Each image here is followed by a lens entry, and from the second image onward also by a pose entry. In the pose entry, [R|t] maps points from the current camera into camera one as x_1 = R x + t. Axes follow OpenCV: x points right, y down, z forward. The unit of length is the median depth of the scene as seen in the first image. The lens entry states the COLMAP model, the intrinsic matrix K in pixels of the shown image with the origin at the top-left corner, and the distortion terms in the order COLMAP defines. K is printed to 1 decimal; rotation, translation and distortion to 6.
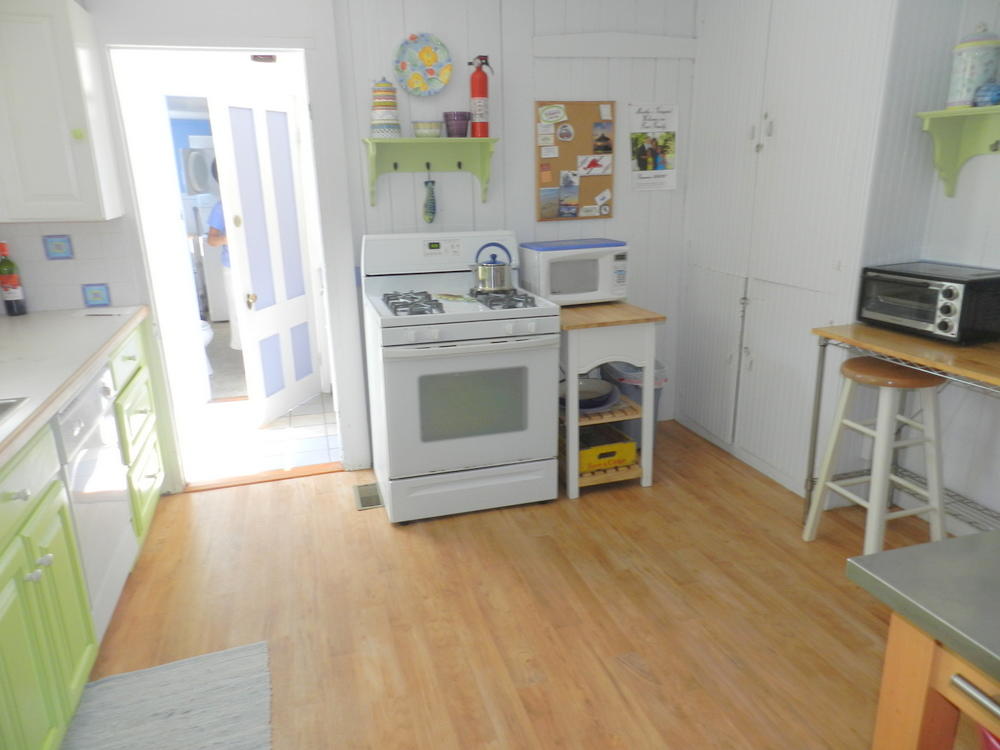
lens RADIAL K [[673.7, 0, 498.4], [0, 673.7, 376.0], [0, 0, 1]] dist [0.012840, 0.001536]
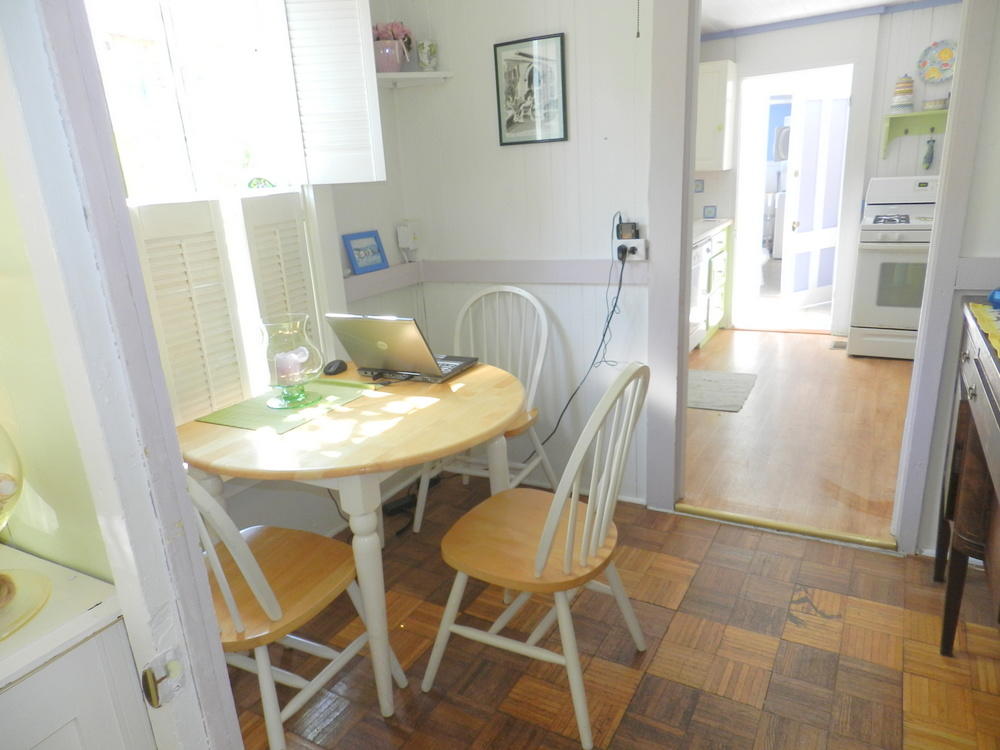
lens RADIAL K [[673.7, 0, 496.8], [0, 673.7, 374.9], [0, 0, 1]] dist [0.012840, 0.001536]
pose [[0.696272, 0.187920, -0.692742, 0.371006], [-0.158755, 0.981536, 0.106698, 0.211003], [0.700002, 0.035685, 0.713249, -0.718023]]
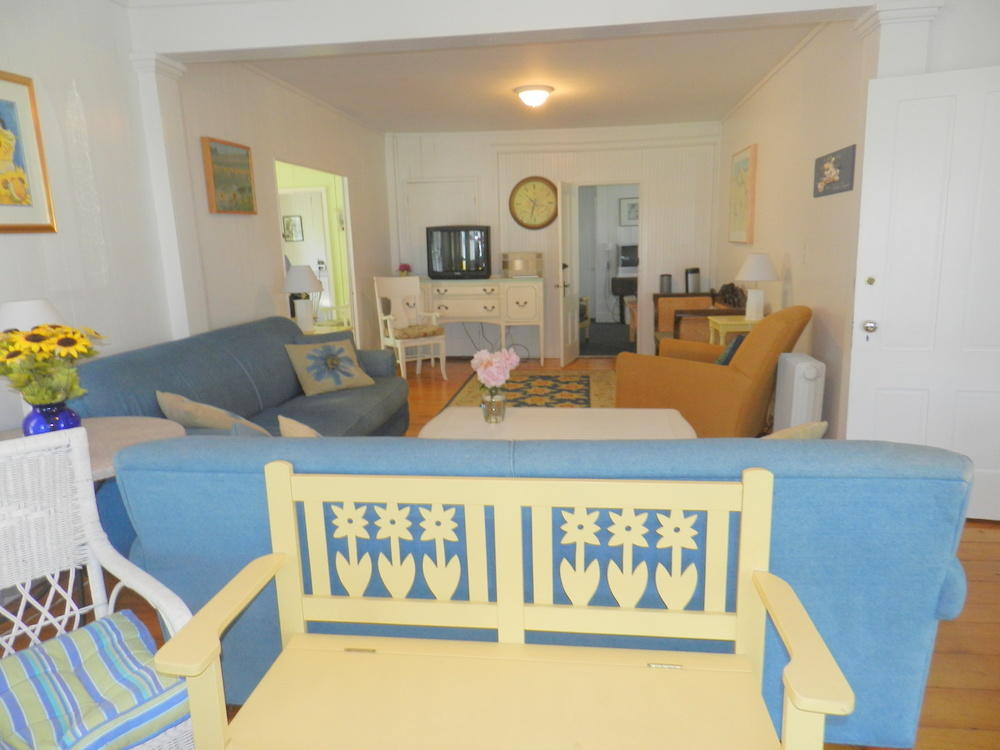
lens RADIAL K [[673.7, 0, 501.3], [0, 673.7, 375.2], [0, 0, 1]] dist [0.012840, 0.001536]
pose [[0.907869, 0.073836, -0.412702, 4.346106], [-0.103032, 0.993475, -0.048911, 1.388842], [0.406398, 0.086926, 0.909552, -5.120387]]
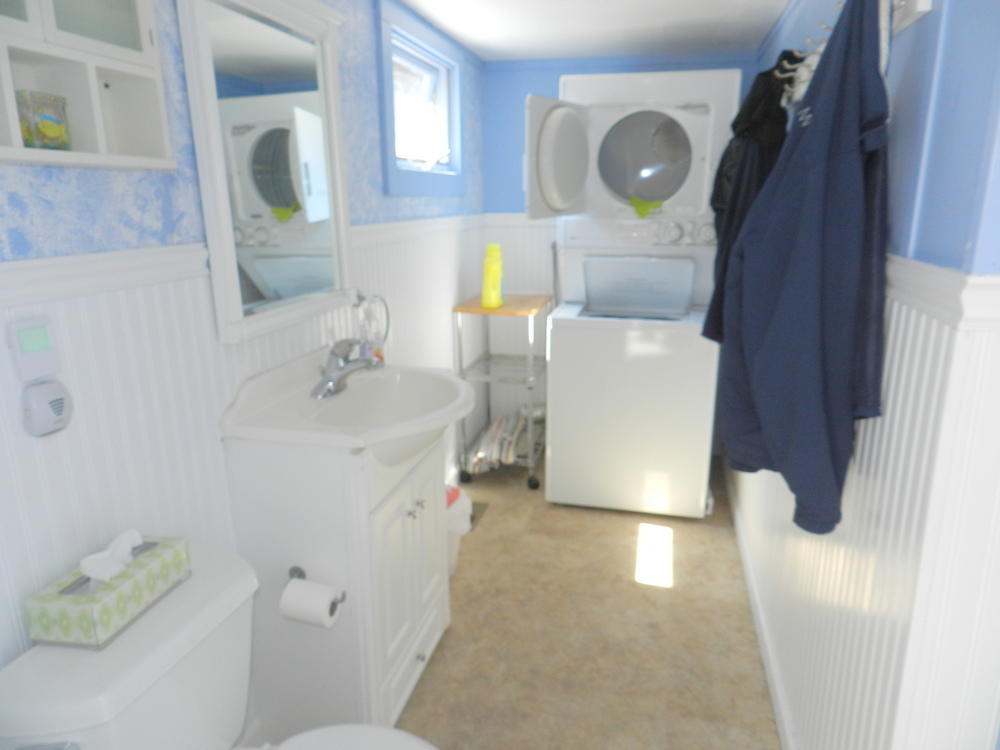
lens RADIAL K [[673.7, 0, 500.2], [0, 673.7, 377.7], [0, 0, 1]] dist [0.012840, 0.001536]
pose [[0.856254, 0.131284, -0.499593, -0.316976], [-0.150140, 0.988662, 0.002475, -0.206991], [0.494253, 0.072890, 0.866257, 0.783761]]
